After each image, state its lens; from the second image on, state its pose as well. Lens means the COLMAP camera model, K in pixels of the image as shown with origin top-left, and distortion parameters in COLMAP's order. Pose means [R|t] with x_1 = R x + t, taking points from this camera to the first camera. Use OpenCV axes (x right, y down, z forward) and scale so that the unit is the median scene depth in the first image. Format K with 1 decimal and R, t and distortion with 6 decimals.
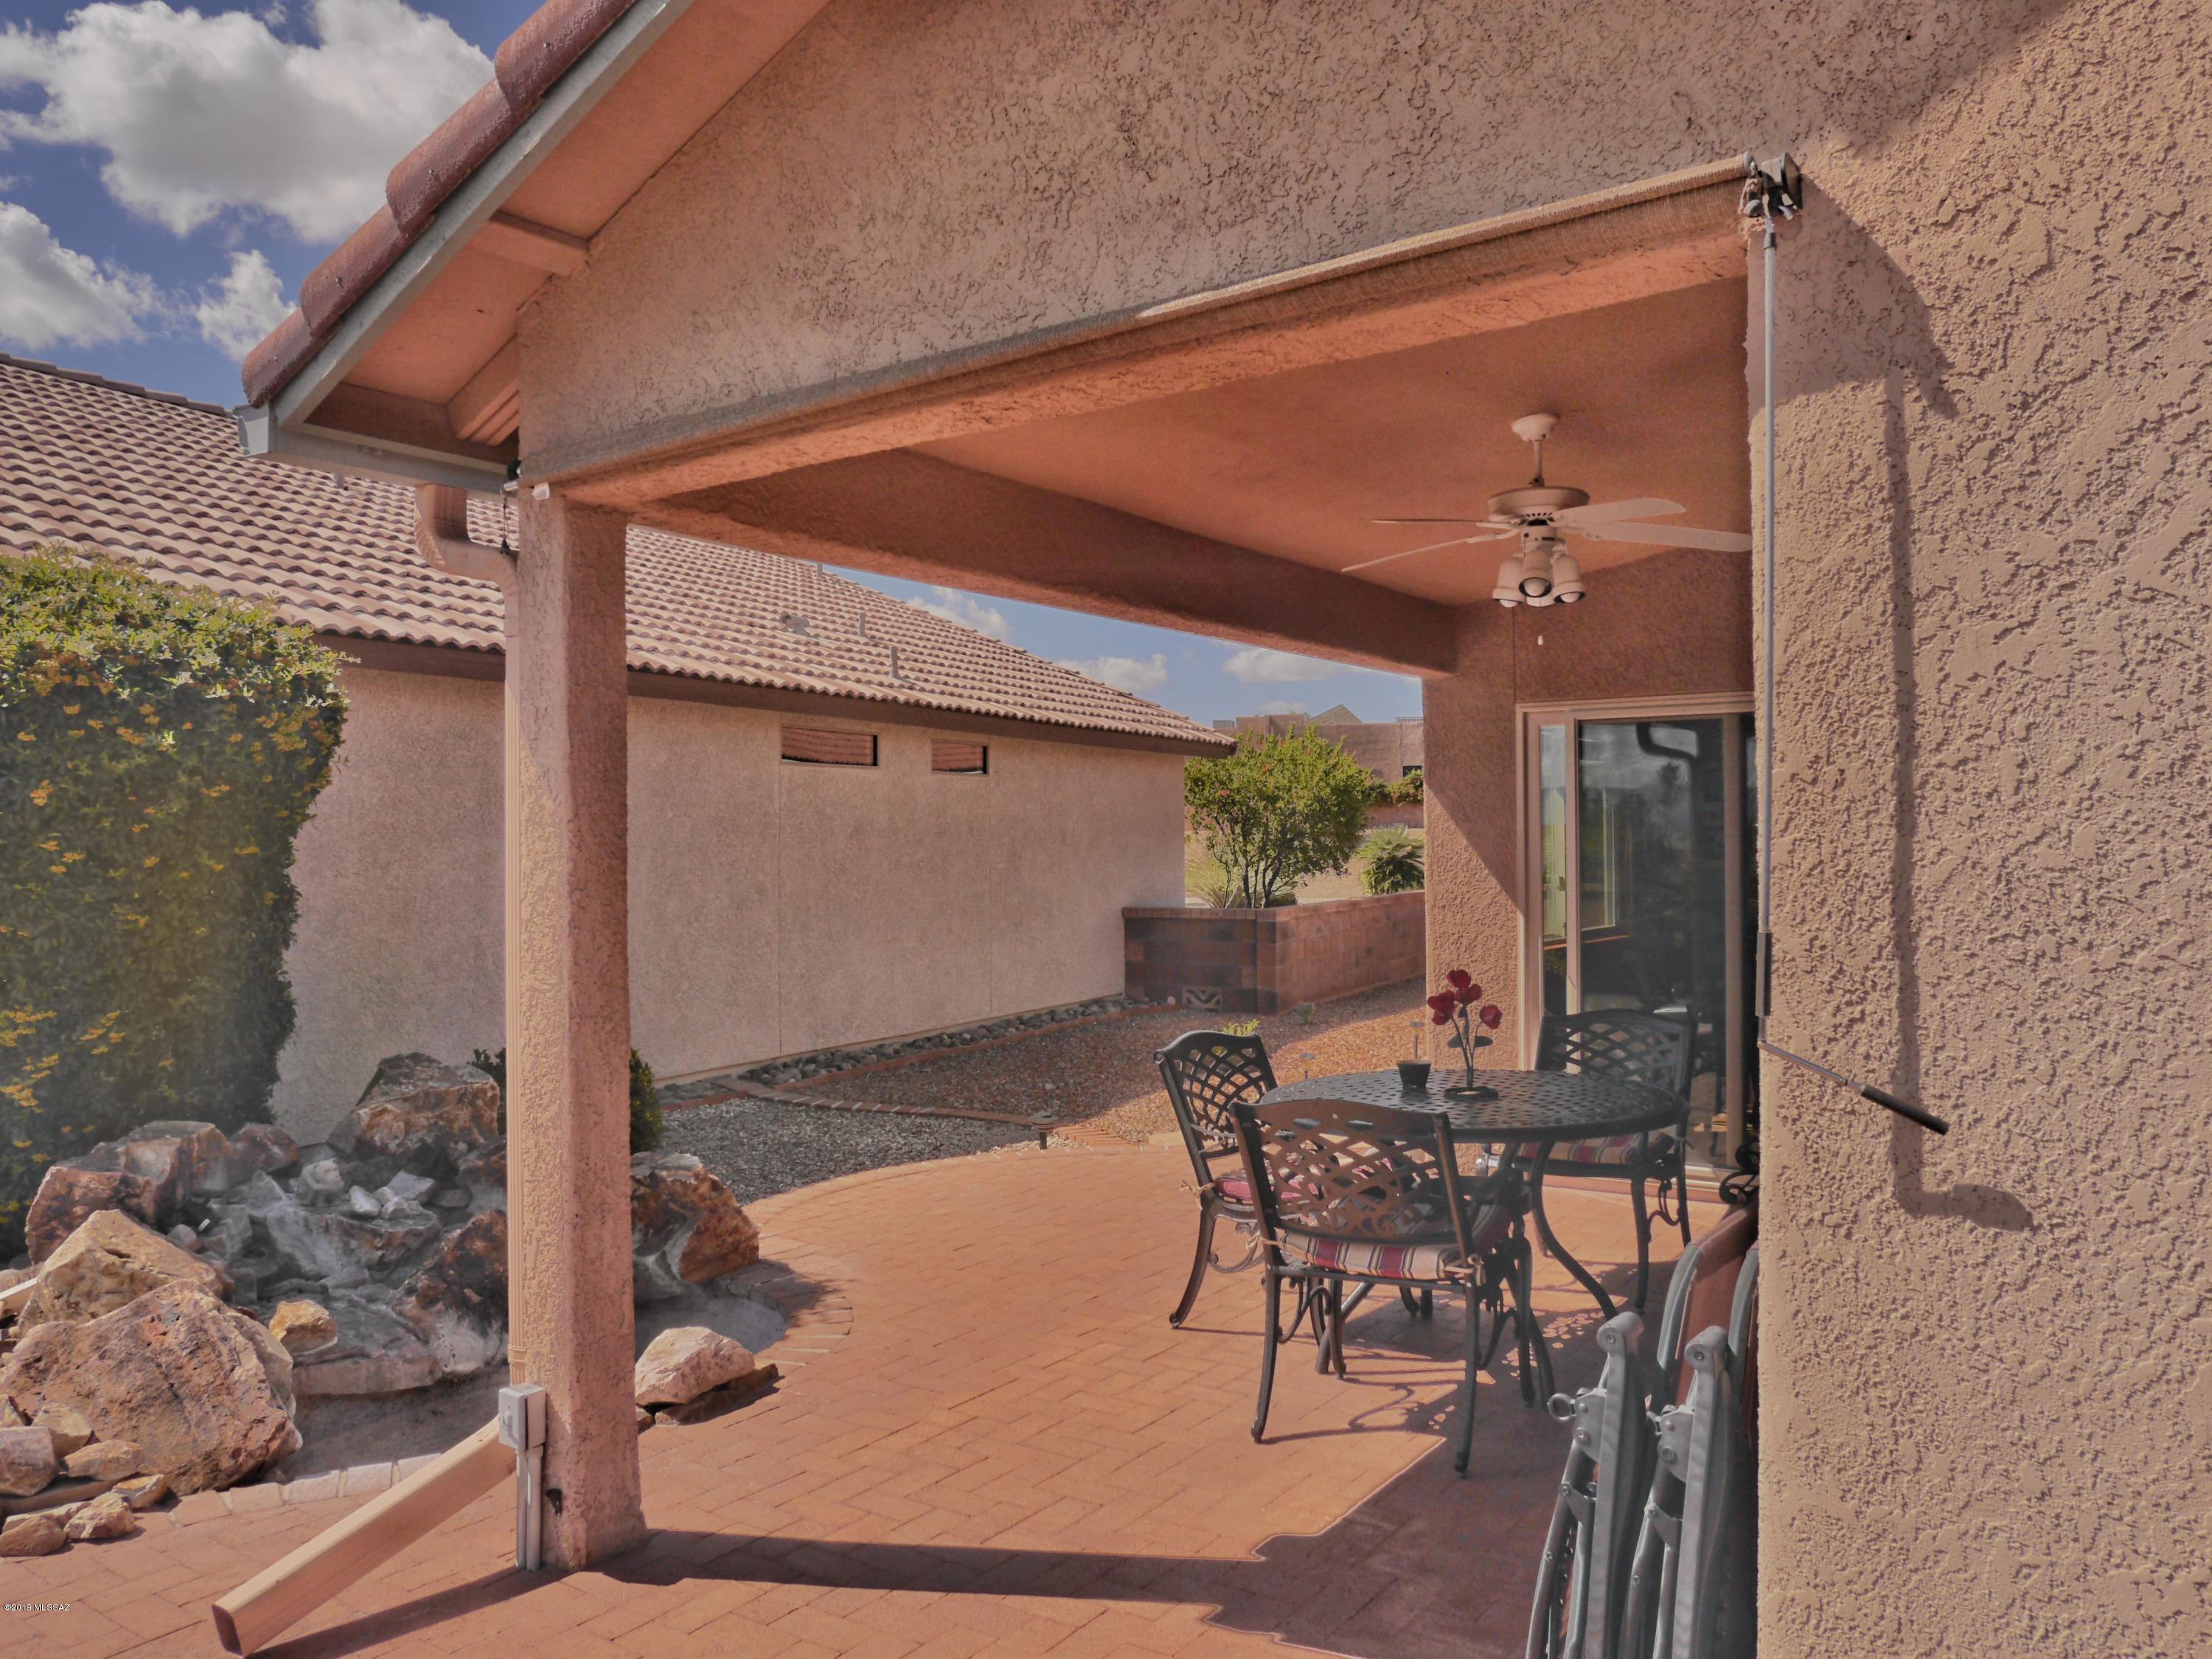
lens RADIAL K [[1629.6, 0, 1106.6], [0, 1629.6, 818.5], [0, 0, 1]] dist [-0.067327, 0.026361]
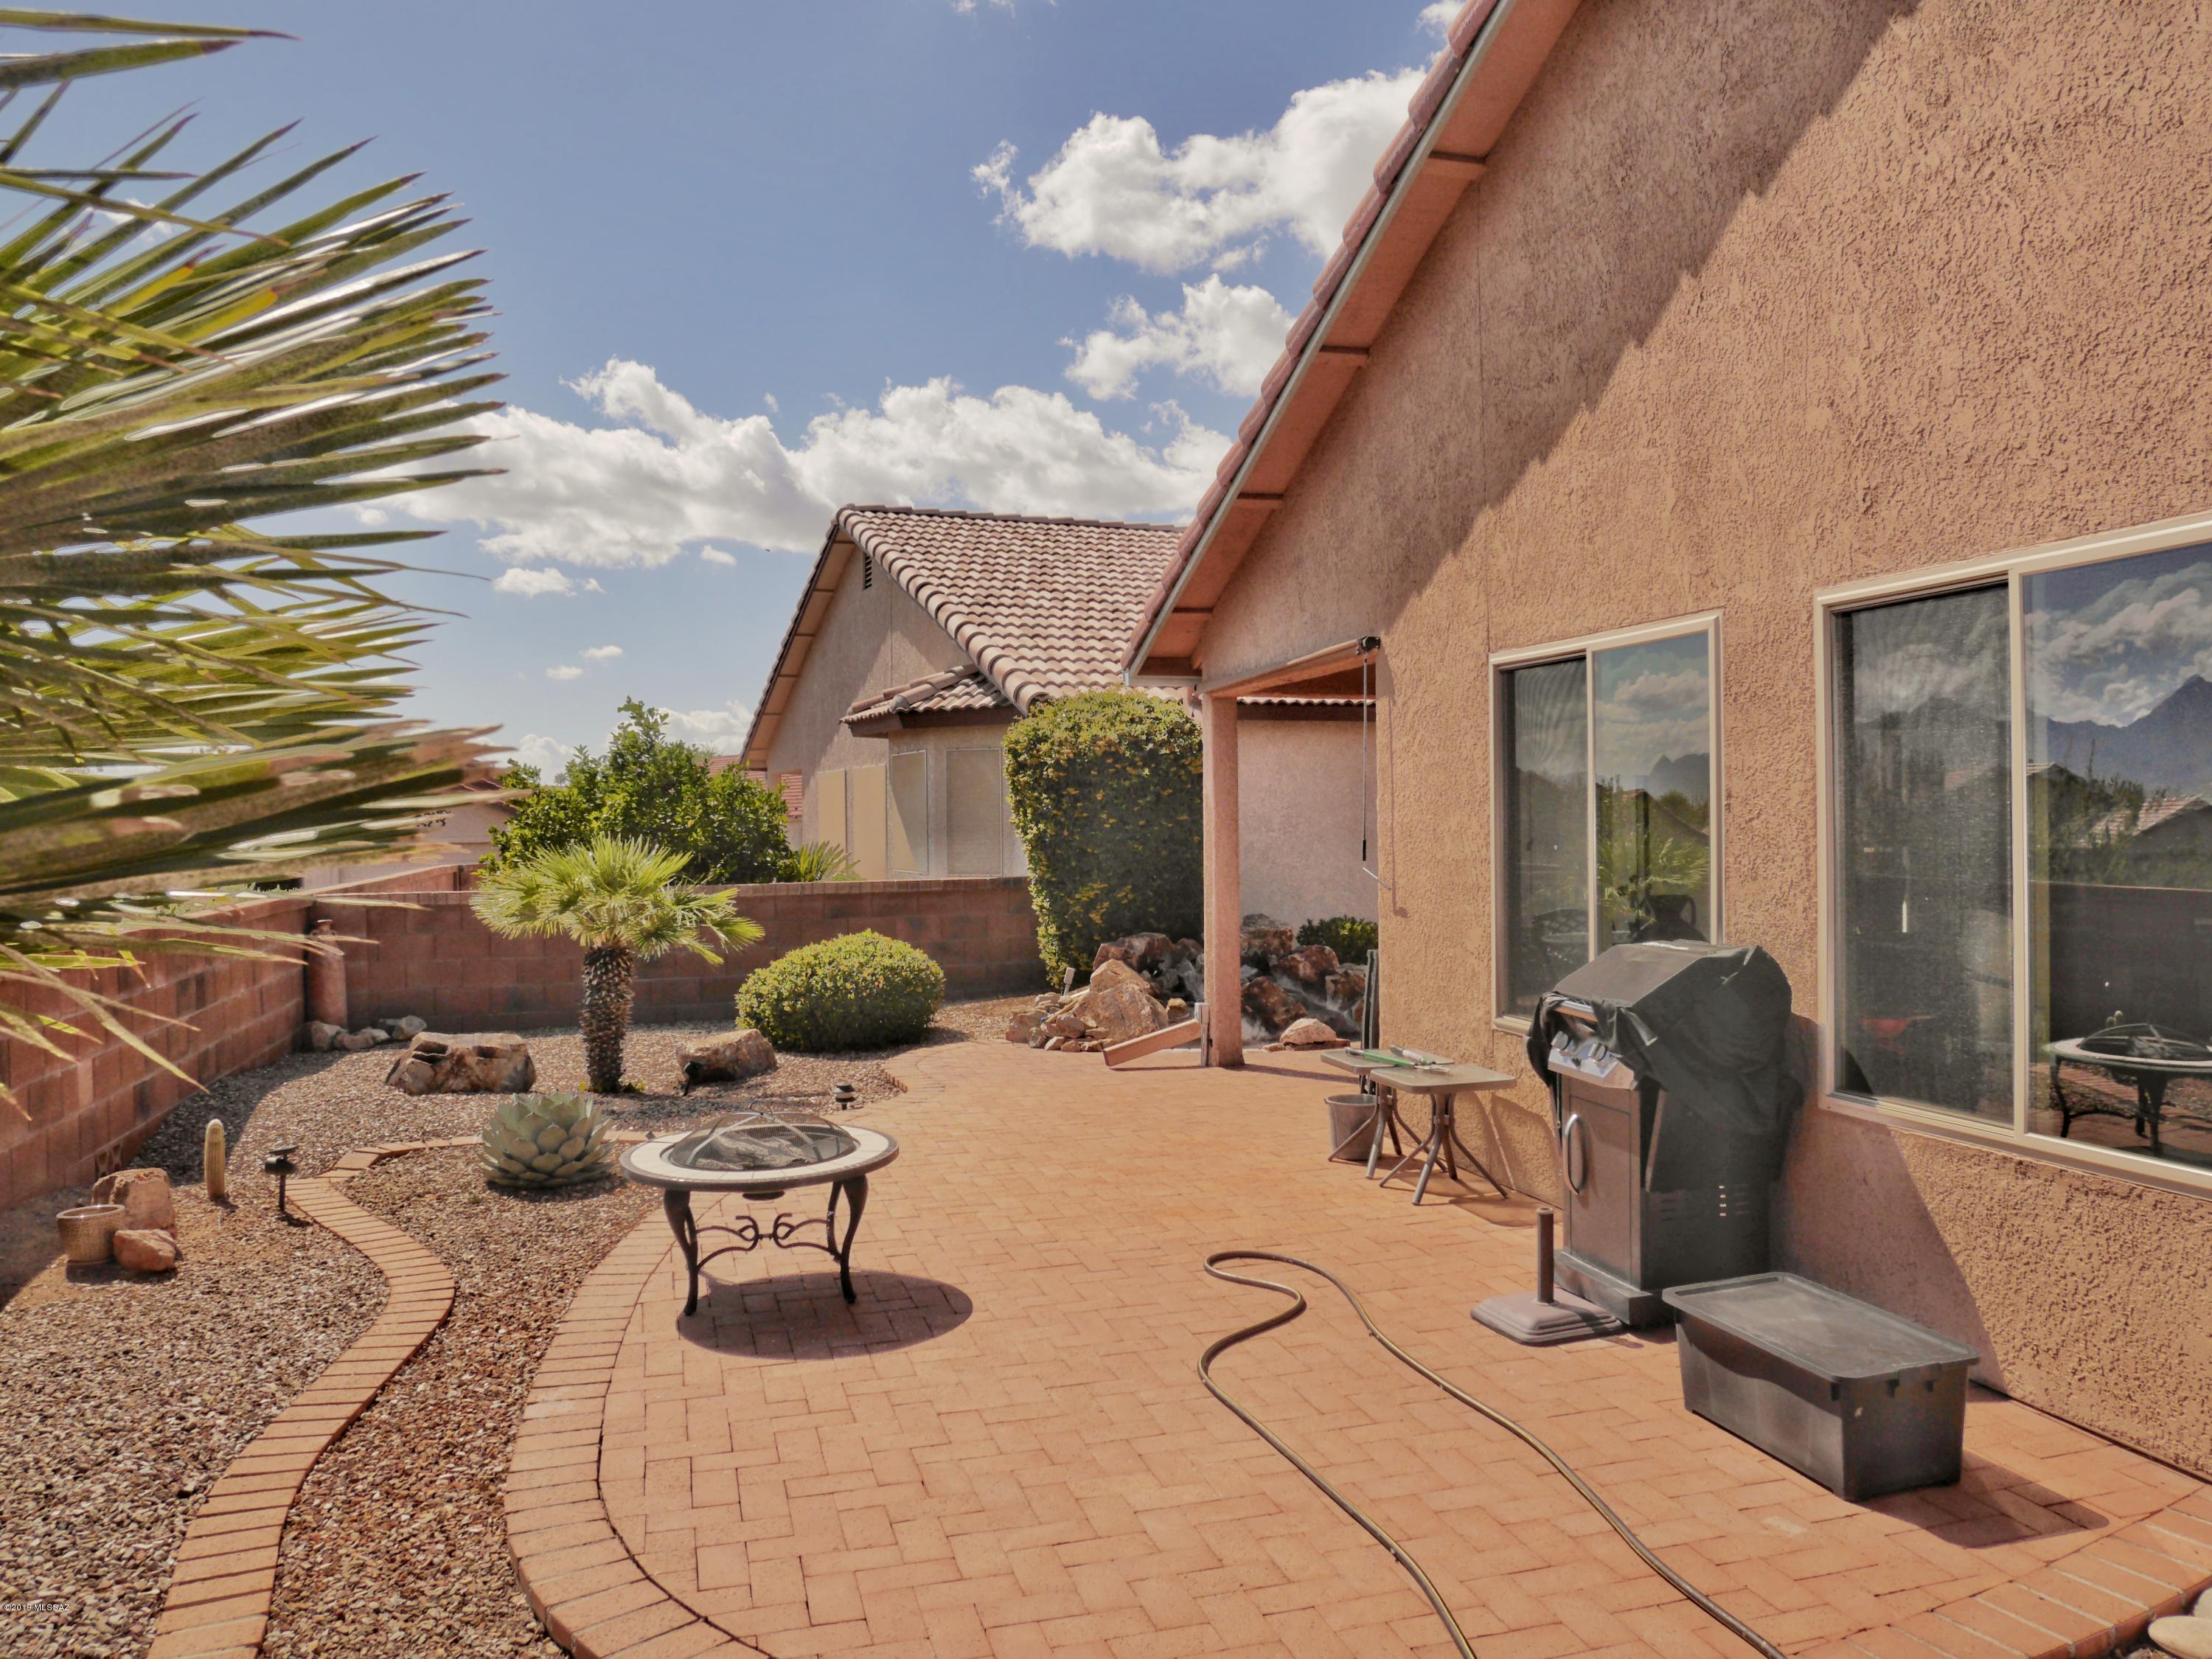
lens RADIAL K [[1629.6, 0, 1105.9], [0, 1629.6, 825.5], [0, 0, 1]] dist [-0.067327, 0.026361]
pose [[0.769200, 0.003674, -0.638998, 0.940138], [0.012773, 0.999695, 0.021124, -0.021514], [0.638881, -0.024410, 0.768918, -0.929506]]
